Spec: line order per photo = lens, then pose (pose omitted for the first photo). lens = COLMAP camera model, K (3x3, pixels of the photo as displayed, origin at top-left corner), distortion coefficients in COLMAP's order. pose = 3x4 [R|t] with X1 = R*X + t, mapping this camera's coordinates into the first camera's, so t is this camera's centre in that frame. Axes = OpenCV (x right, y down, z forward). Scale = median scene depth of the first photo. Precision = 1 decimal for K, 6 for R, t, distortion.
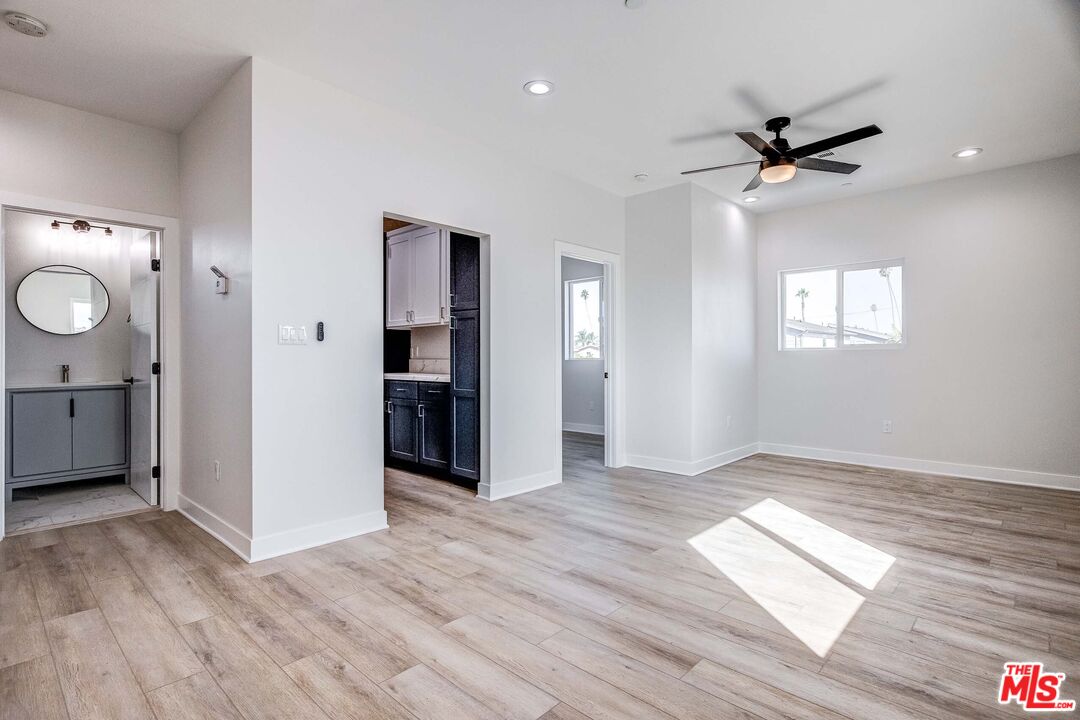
lens RADIAL K [[547.1, 0, 540.4], [0, 547.1, 342.3], [0, 0, 1]] dist [-0.005549, 0.004650]
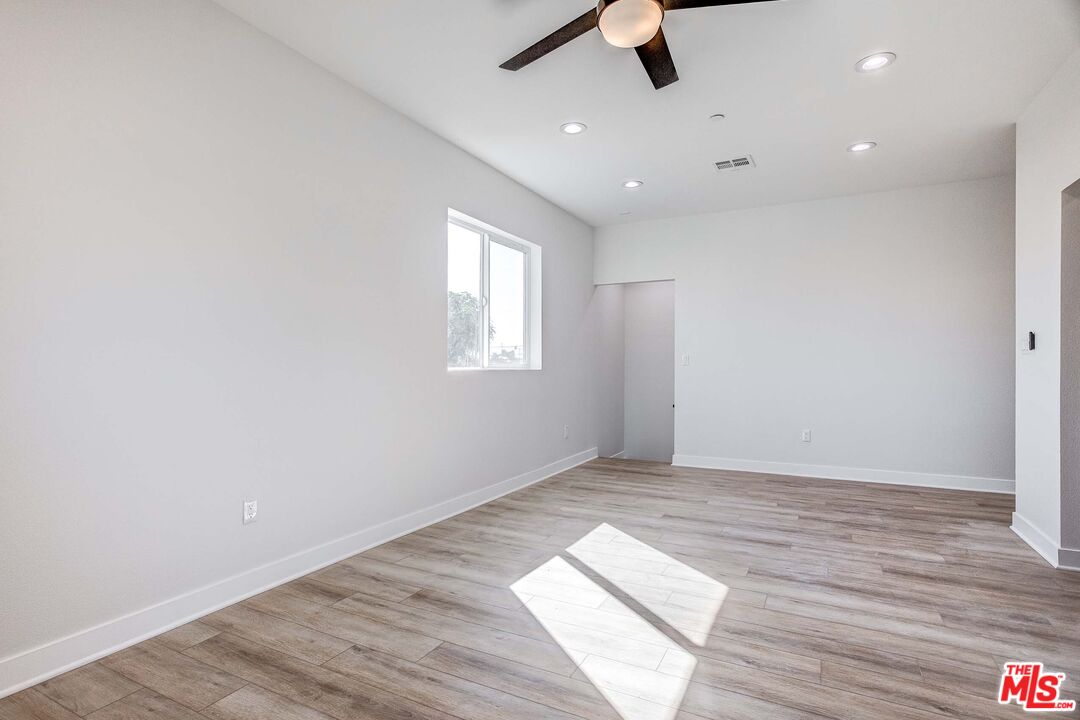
lens RADIAL K [[547.1, 0, 538.3], [0, 547.1, 369.3], [0, 0, 1]] dist [-0.005549, 0.004650]
pose [[-0.962135, 0.006491, -0.272496, 0.785159], [0.010676, 0.999847, -0.013878, 0.039552], [0.272364, -0.016262, -0.962057, 1.751553]]
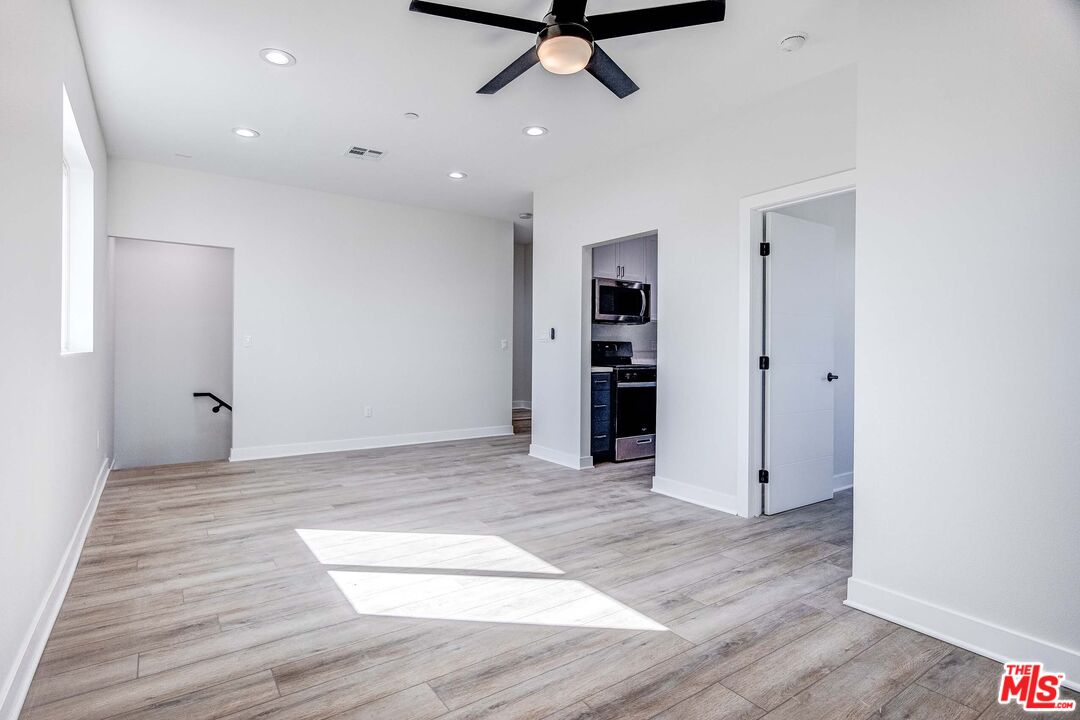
lens RADIAL K [[547.1, 0, 537.5], [0, 547.1, 351.8], [0, 0, 1]] dist [-0.005549, 0.004650]
pose [[-0.194996, 0.008165, -0.980770, 1.242457], [0.012882, 0.999900, 0.005763, 0.025303], [0.980719, -0.011511, -0.195082, 1.285833]]
